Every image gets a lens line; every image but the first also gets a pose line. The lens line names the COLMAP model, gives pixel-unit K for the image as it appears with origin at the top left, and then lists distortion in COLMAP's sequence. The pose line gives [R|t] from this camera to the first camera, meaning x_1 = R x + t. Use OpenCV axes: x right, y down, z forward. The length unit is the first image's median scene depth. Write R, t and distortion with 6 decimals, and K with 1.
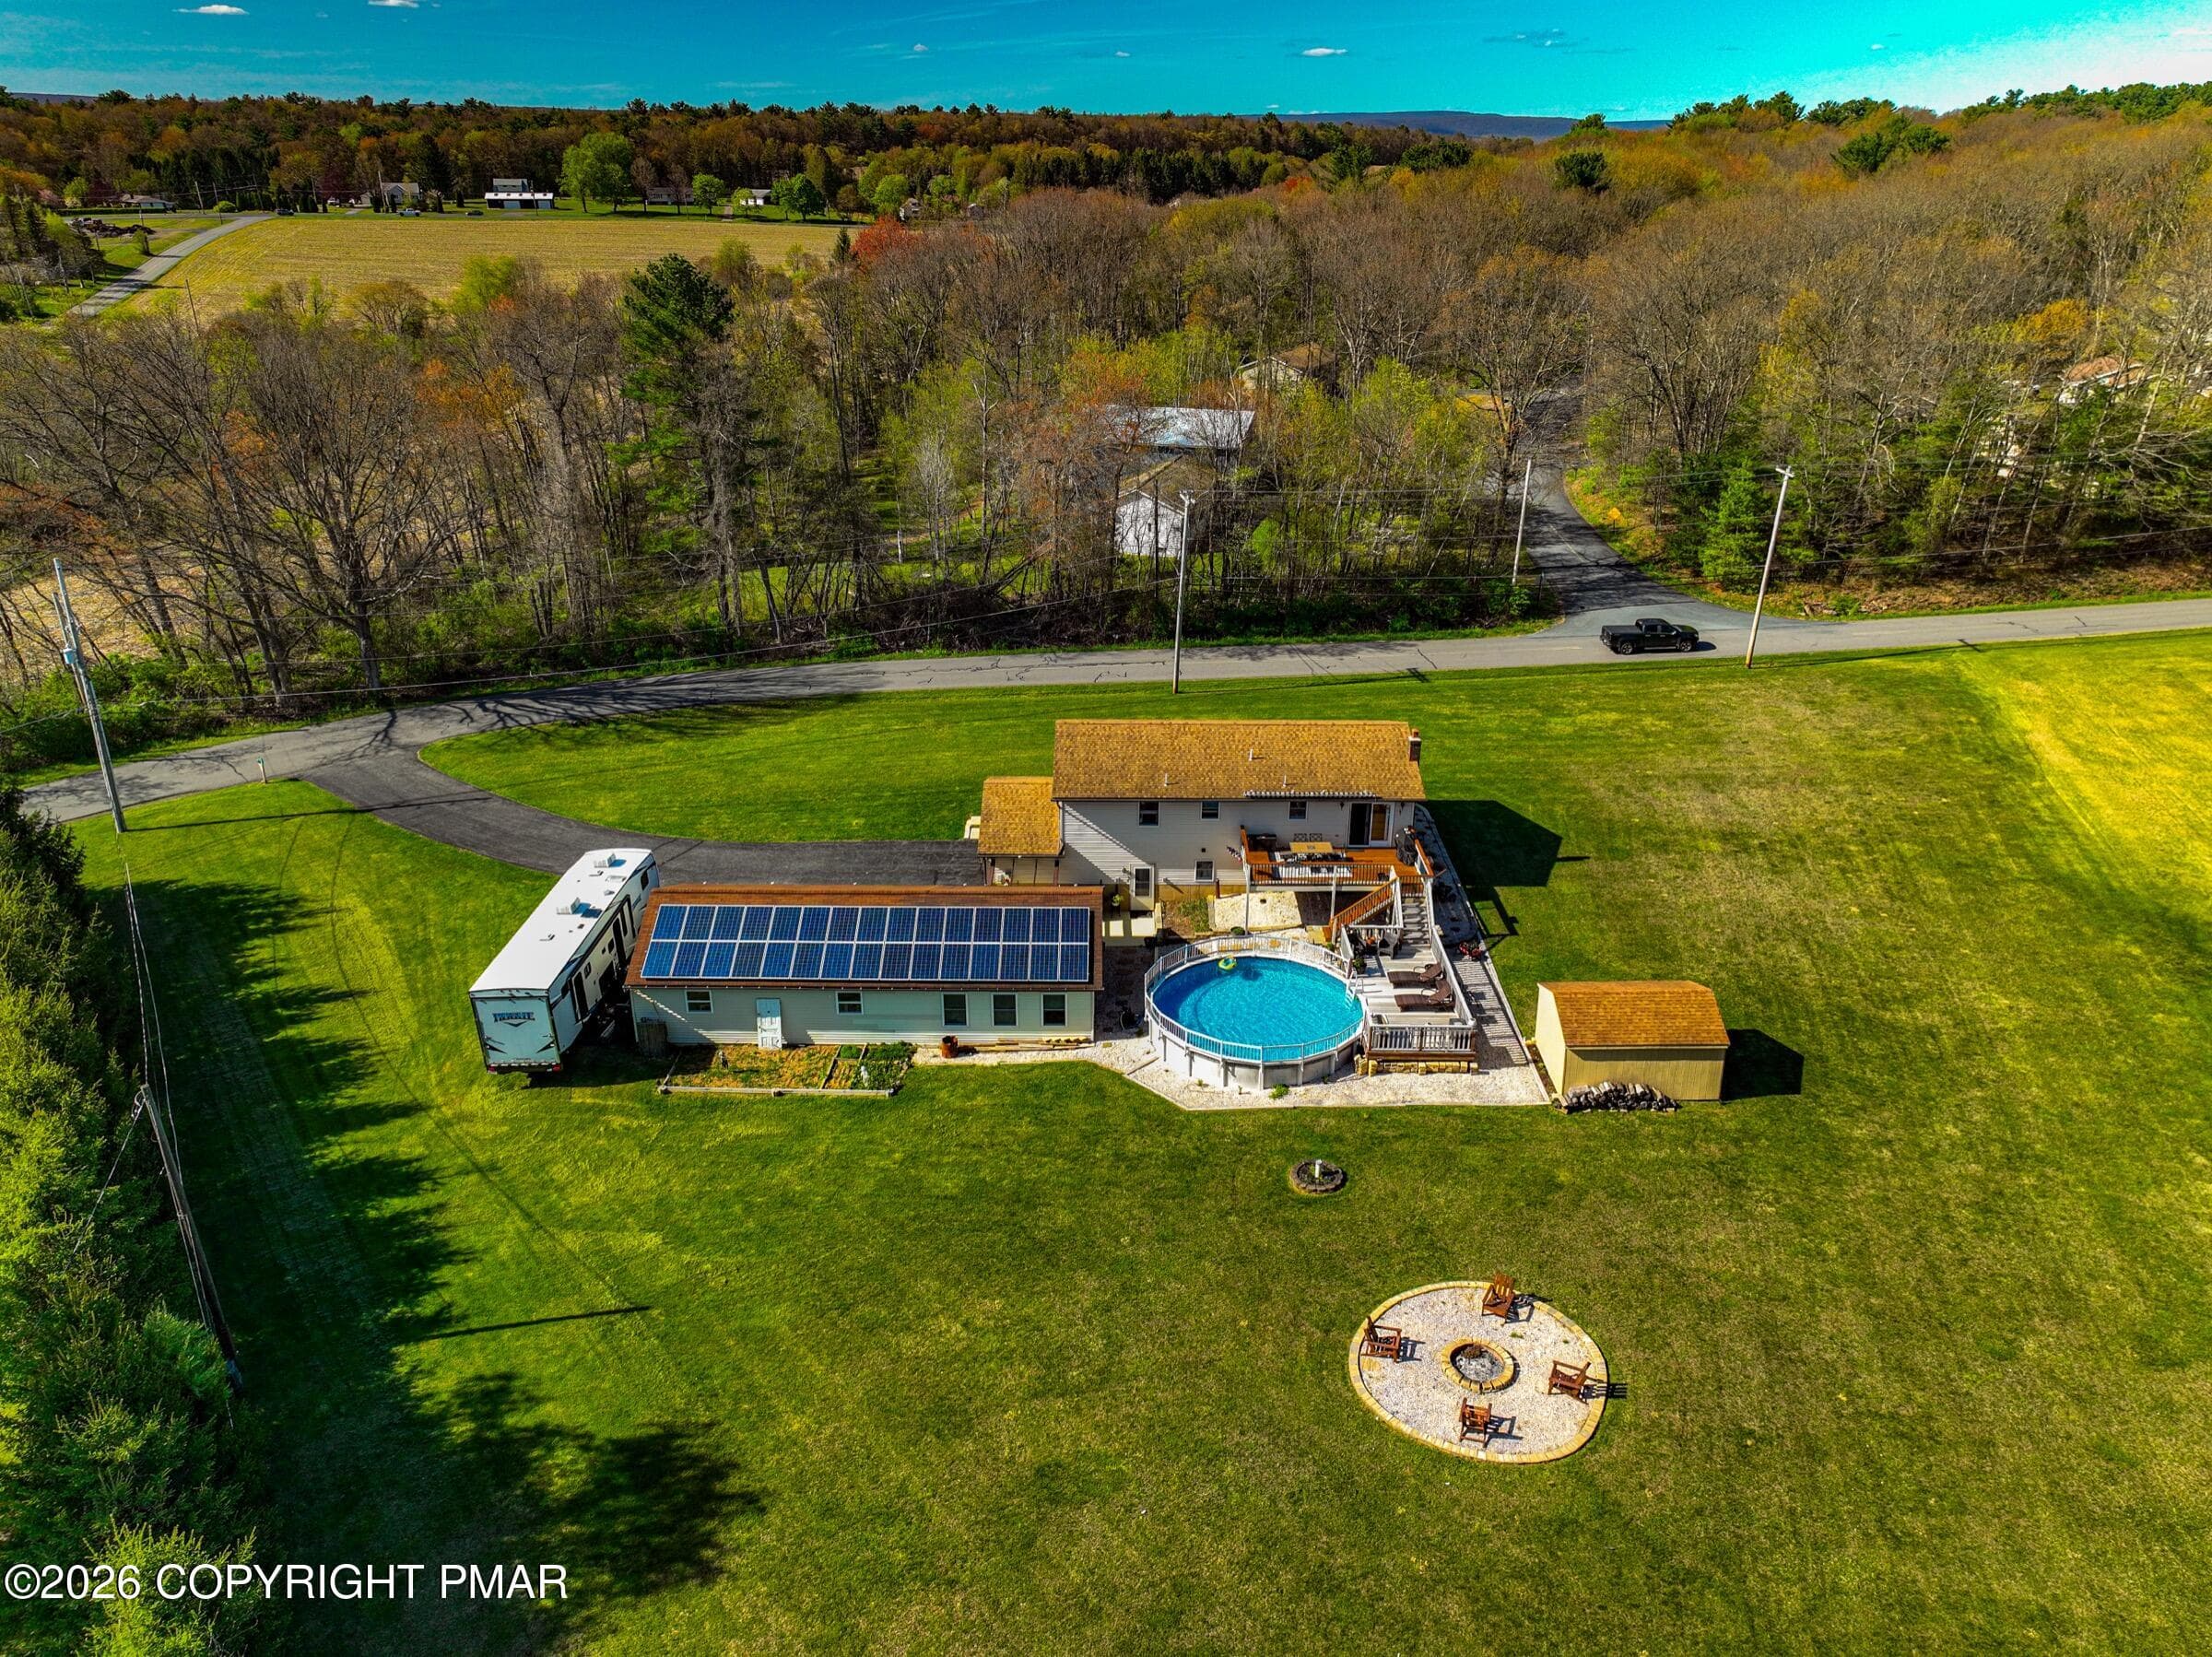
lens RADIAL K [[1551.4, 0, 1116.2], [0, 1551.4, 836.9], [0, 0, 1]] dist [0.015927, 0.014685]
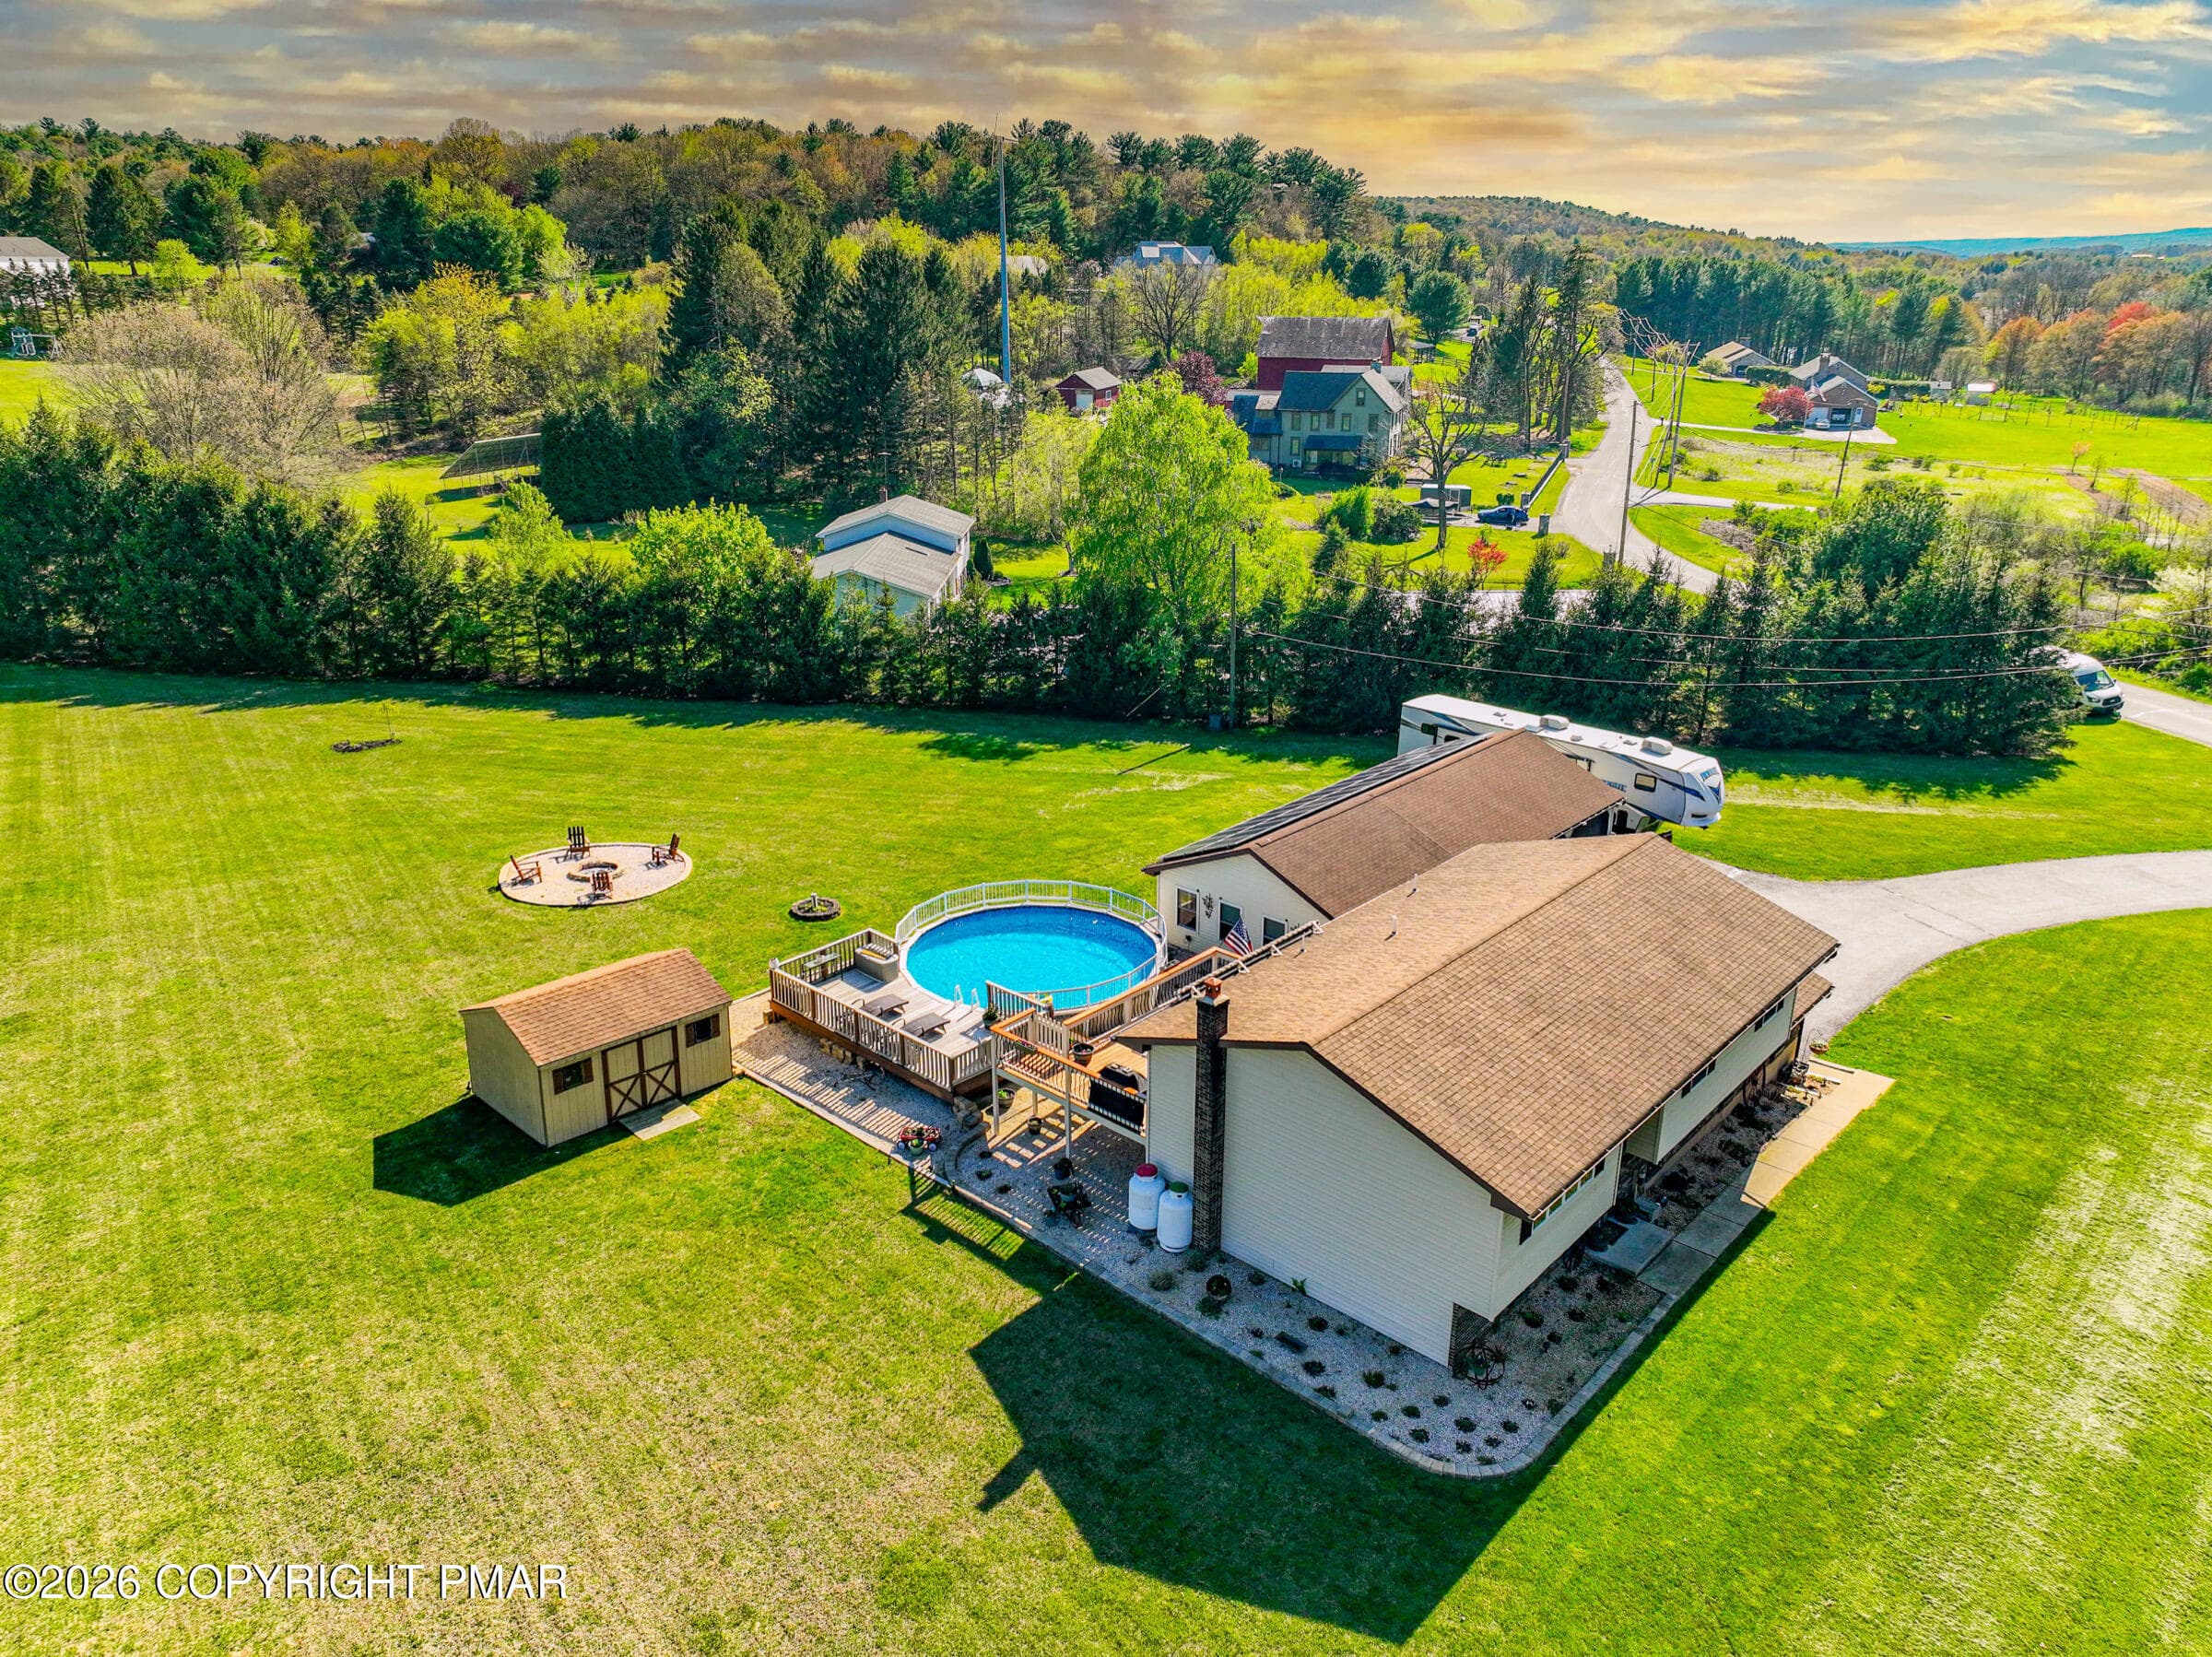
lens RADIAL K [[1551.4, 0, 1117.3], [0, 1551.4, 824.4], [0, 0, 1]] dist [0.015927, 0.014685]
pose [[-0.669337, 0.252511, -0.698732, 0.623477], [-0.300900, 0.767755, 0.565696, -0.426867], [0.679299, 0.588889, -0.437906, 1.353044]]
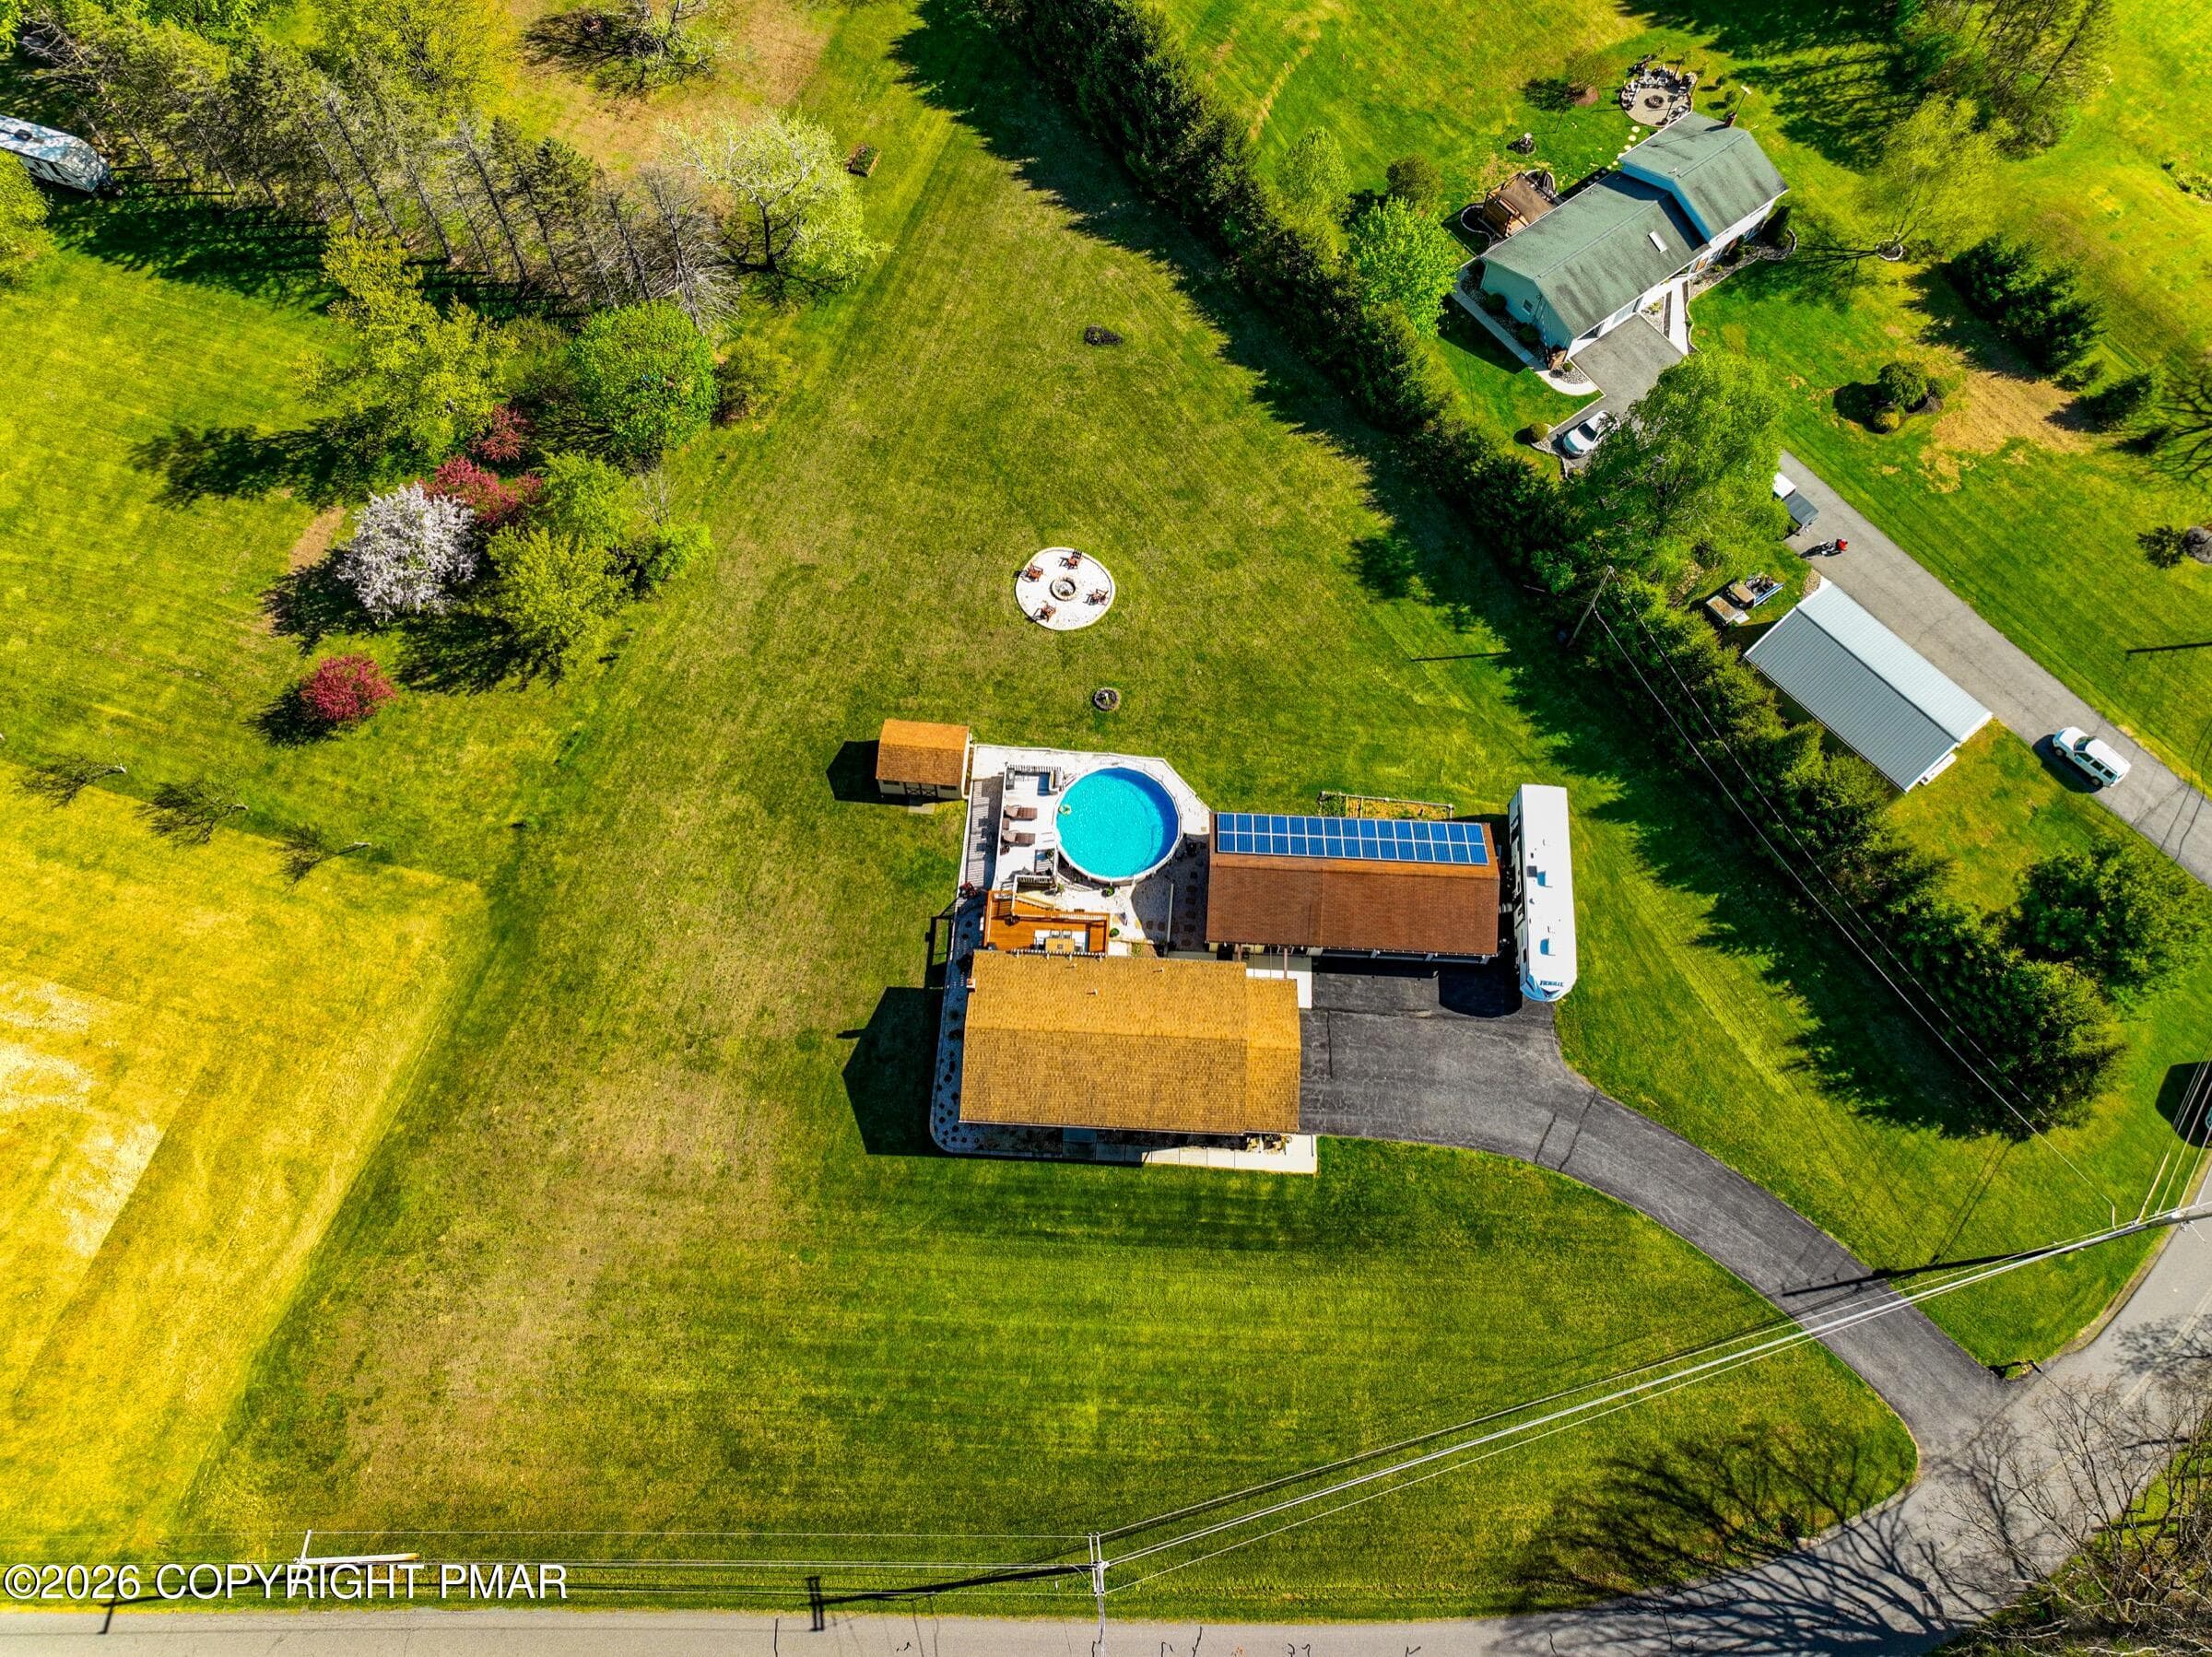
lens RADIAL K [[1551.4, 0, 1094.0], [0, 1551.4, 867.2], [0, 0, 1]] dist [0.015927, 0.014685]
pose [[-0.998746, -0.045442, 0.021007, 0.080774], [0.020468, 0.012285, 0.999715, -1.587072], [-0.045687, 0.998891, -0.011340, 1.070939]]
